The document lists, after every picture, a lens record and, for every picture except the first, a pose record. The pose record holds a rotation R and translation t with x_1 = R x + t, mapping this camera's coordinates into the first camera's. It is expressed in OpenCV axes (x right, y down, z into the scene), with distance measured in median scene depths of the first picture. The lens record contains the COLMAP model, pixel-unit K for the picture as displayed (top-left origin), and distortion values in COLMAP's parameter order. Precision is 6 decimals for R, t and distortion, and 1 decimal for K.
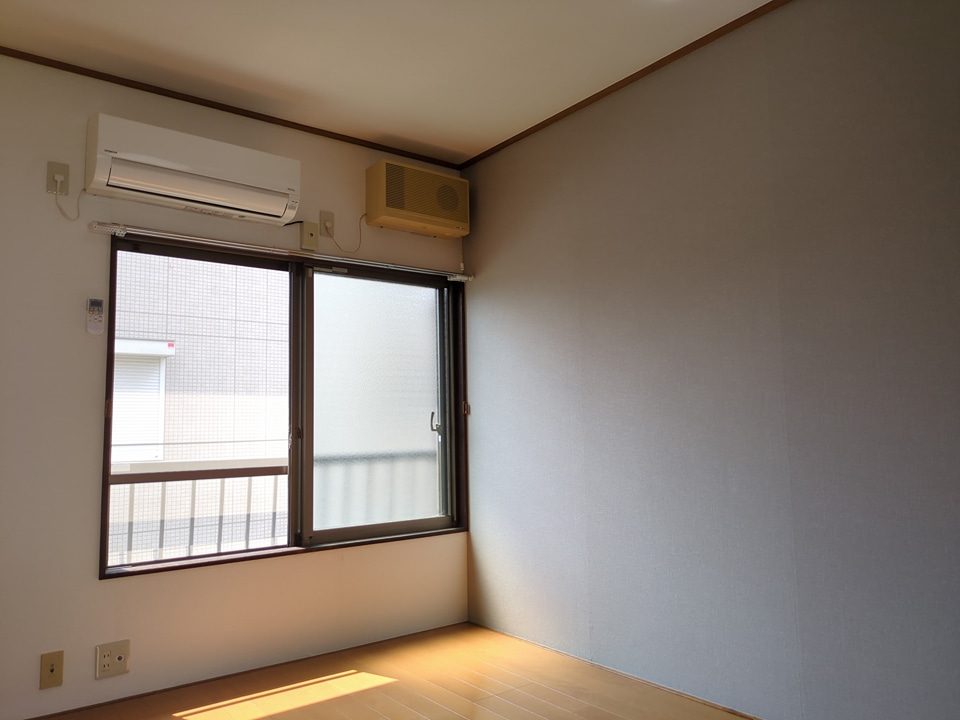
lens RADIAL K [[718.8, 0, 480.0], [0, 718.8, 360.0], [0, 0, 1]] dist [0.054642, -0.077759]
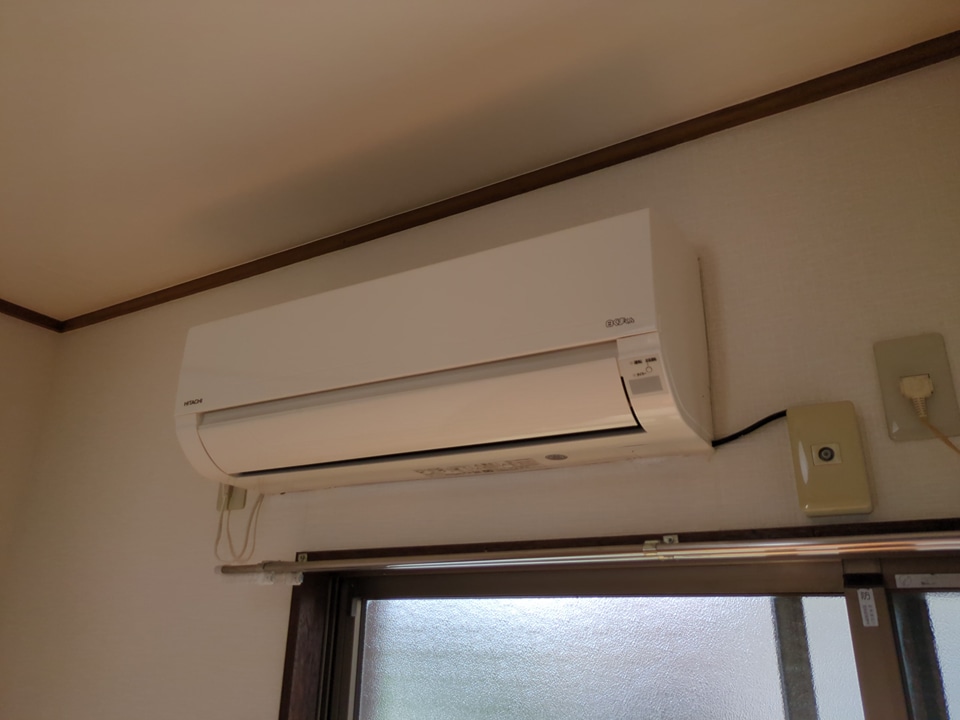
lens RADIAL K [[718.8, 0, 480.0], [0, 718.8, 360.0], [0, 0, 1]] dist [0.054642, -0.077759]
pose [[0.363841, -0.300787, -0.881559, -0.050349], [0.063721, 0.952247, -0.298607, -0.138240], [0.929279, 0.052471, 0.365633, 0.802166]]
